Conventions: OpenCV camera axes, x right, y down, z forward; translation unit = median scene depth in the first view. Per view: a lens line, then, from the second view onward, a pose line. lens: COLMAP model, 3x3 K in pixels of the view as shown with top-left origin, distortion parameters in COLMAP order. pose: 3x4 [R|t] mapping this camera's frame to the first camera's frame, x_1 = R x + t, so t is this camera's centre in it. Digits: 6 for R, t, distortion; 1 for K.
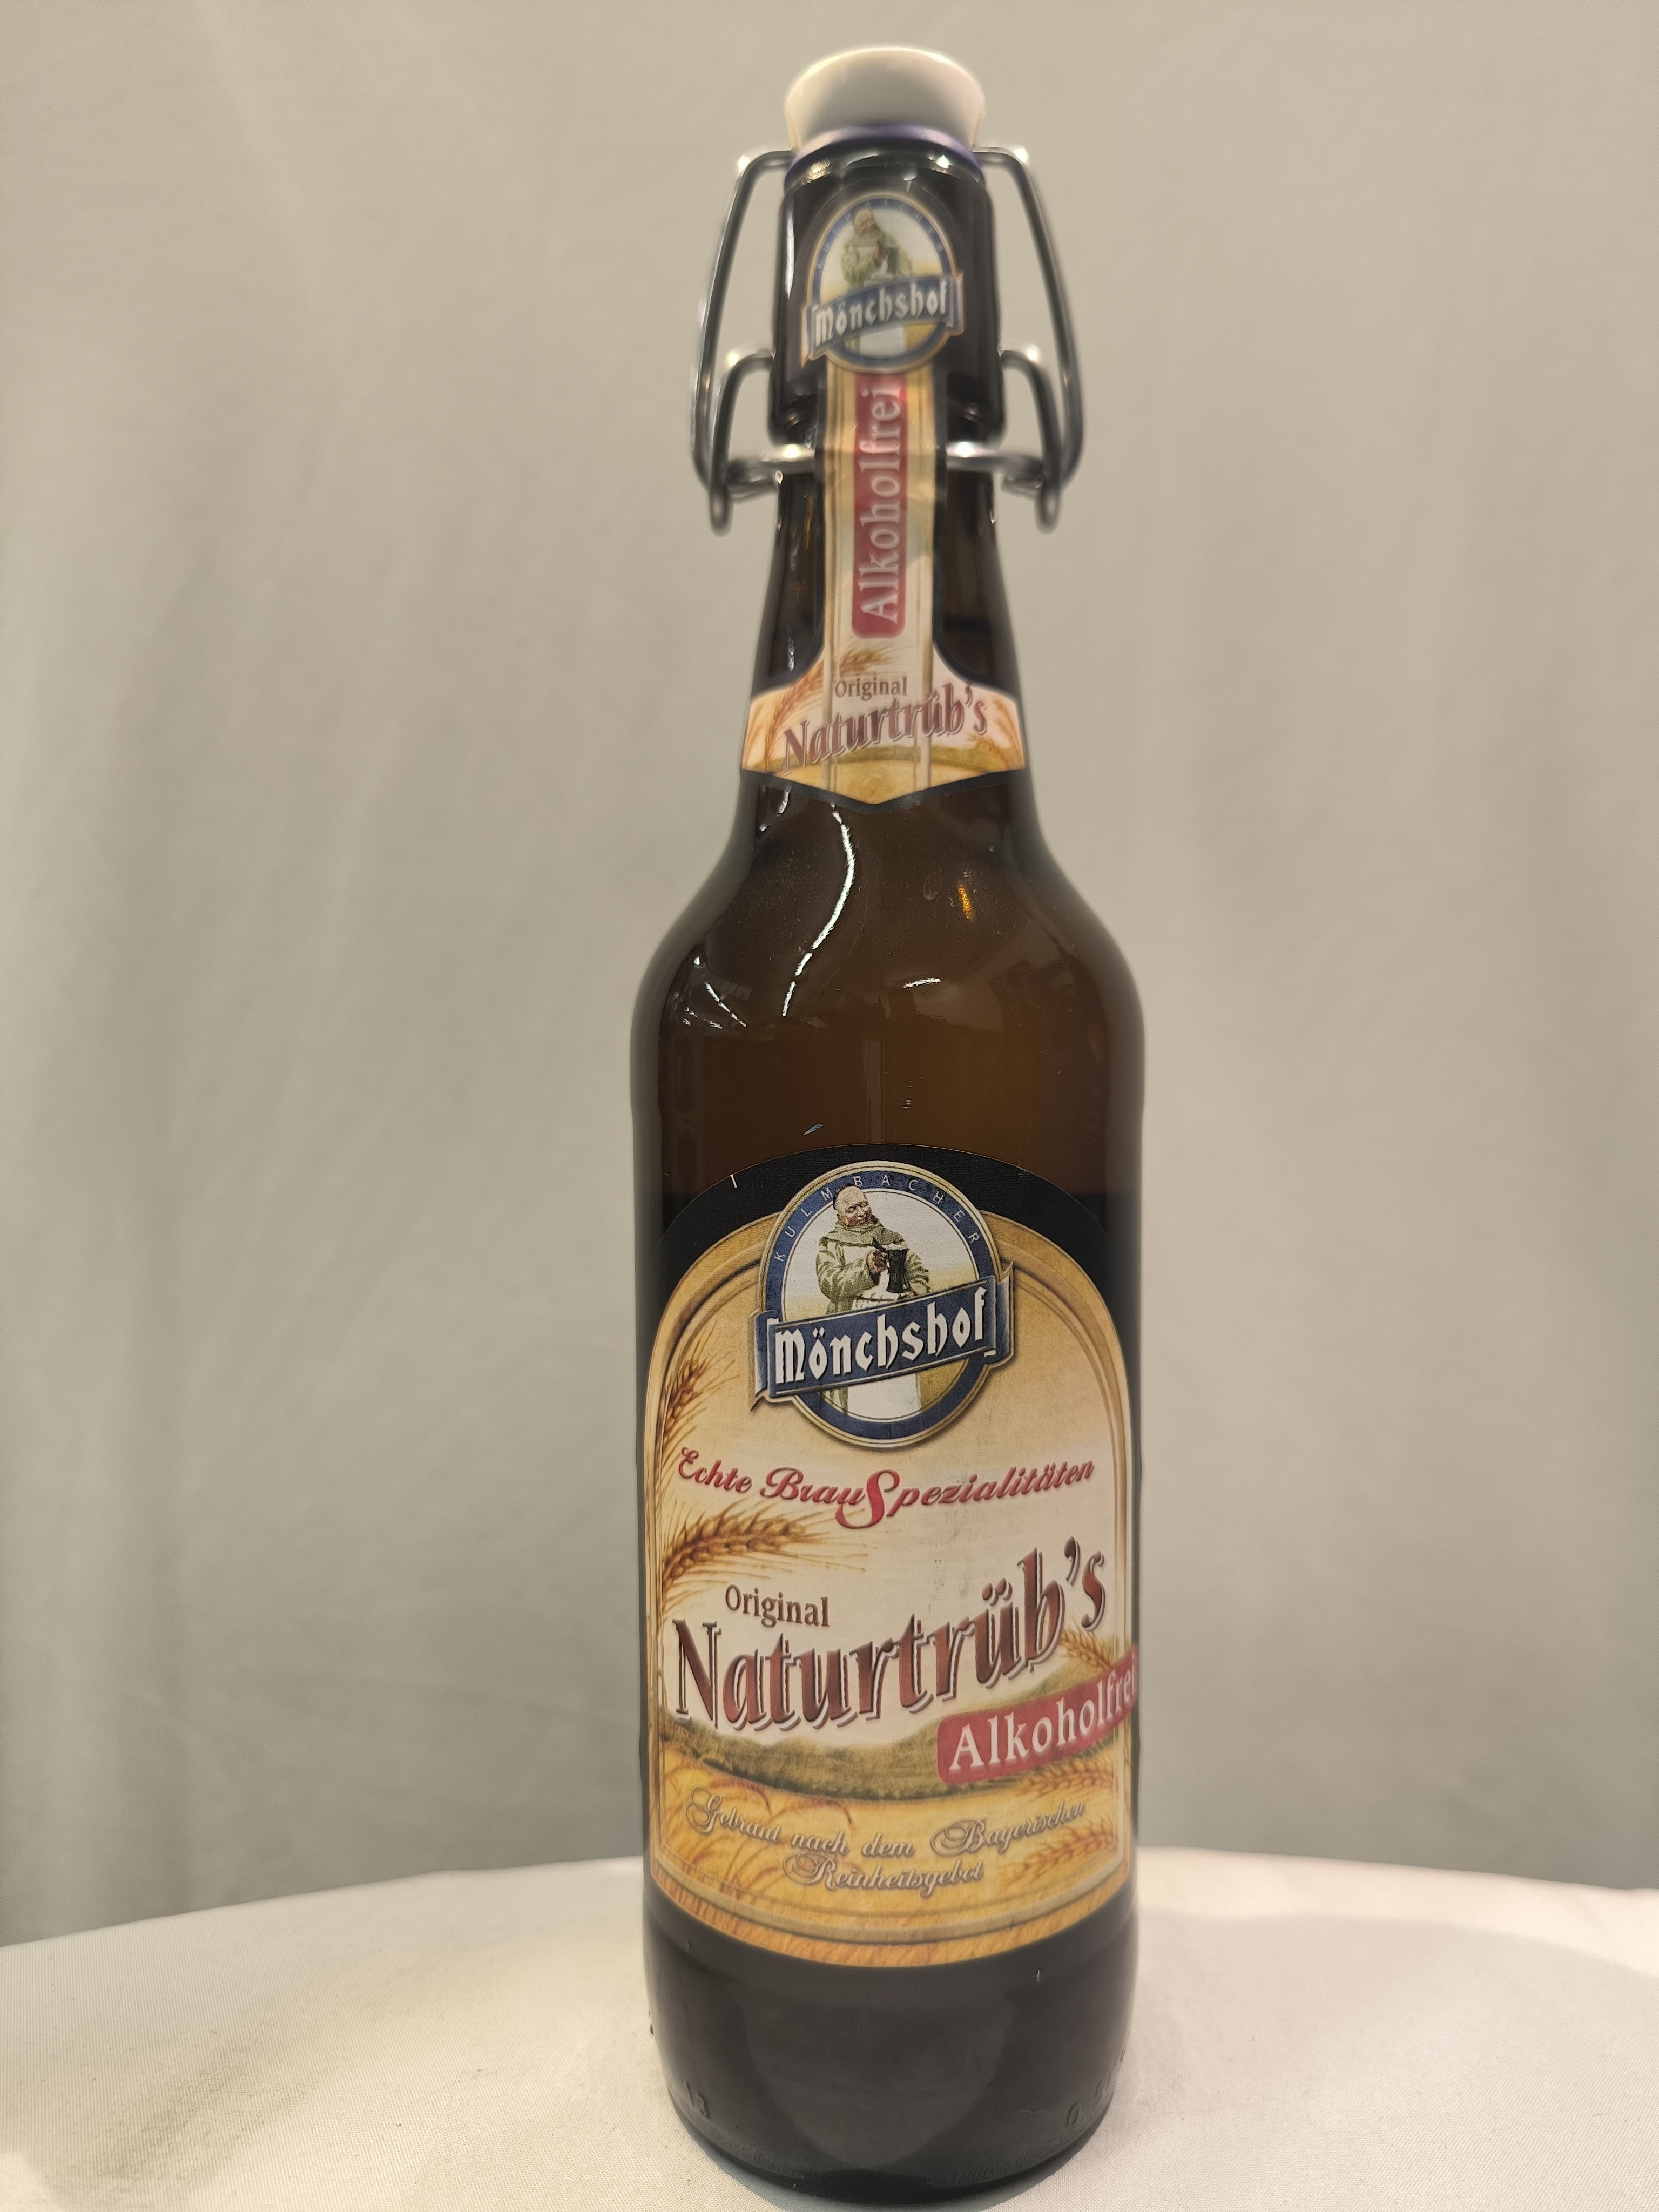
lens RADIAL K [[1525.0, 0, 829.5], [0, 1525.0, 1106.0], [0, 0, 1]] dist [0.000071, -0.001508]
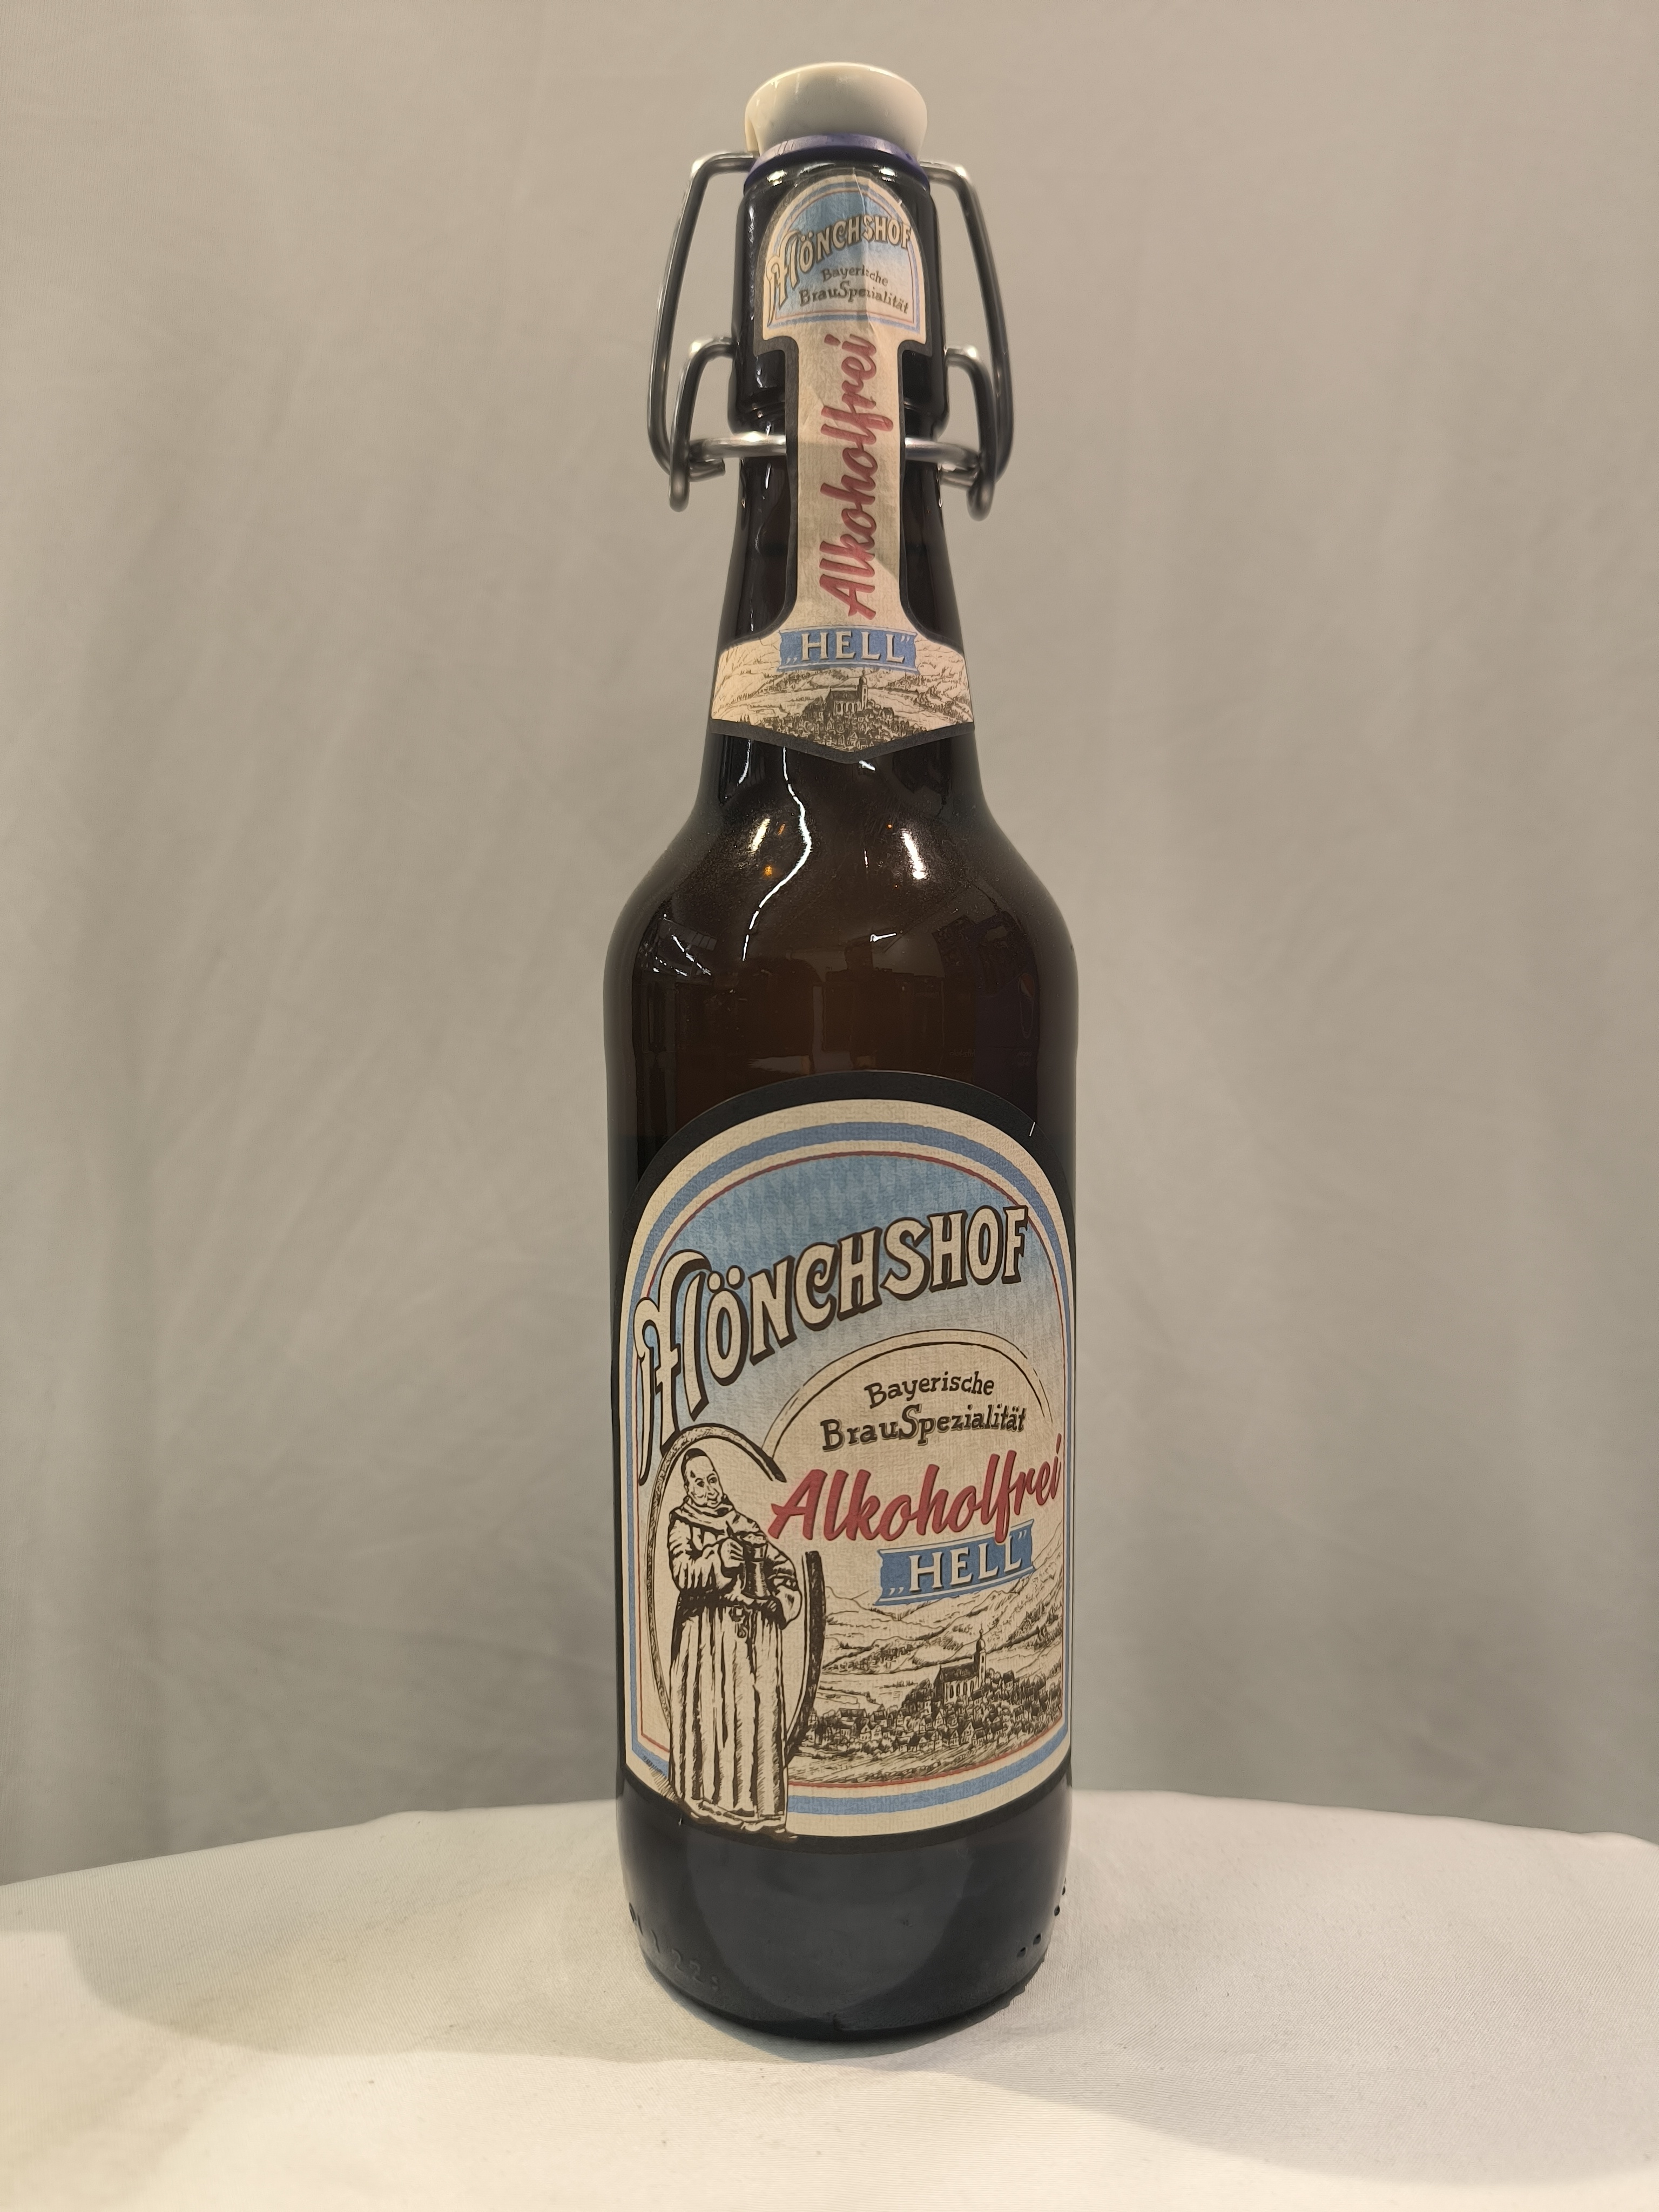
lens RADIAL K [[1561.6, 0, 835.5], [0, 1561.6, 1129.7], [0, 0, 1]] dist [0.004781, -0.000860]
pose [[0.999818, 0.001115, 0.019043, 0.012231], [-0.001972, 0.998983, 0.045043, 0.007397], [-0.018973, -0.045072, 0.998804, -0.112374]]
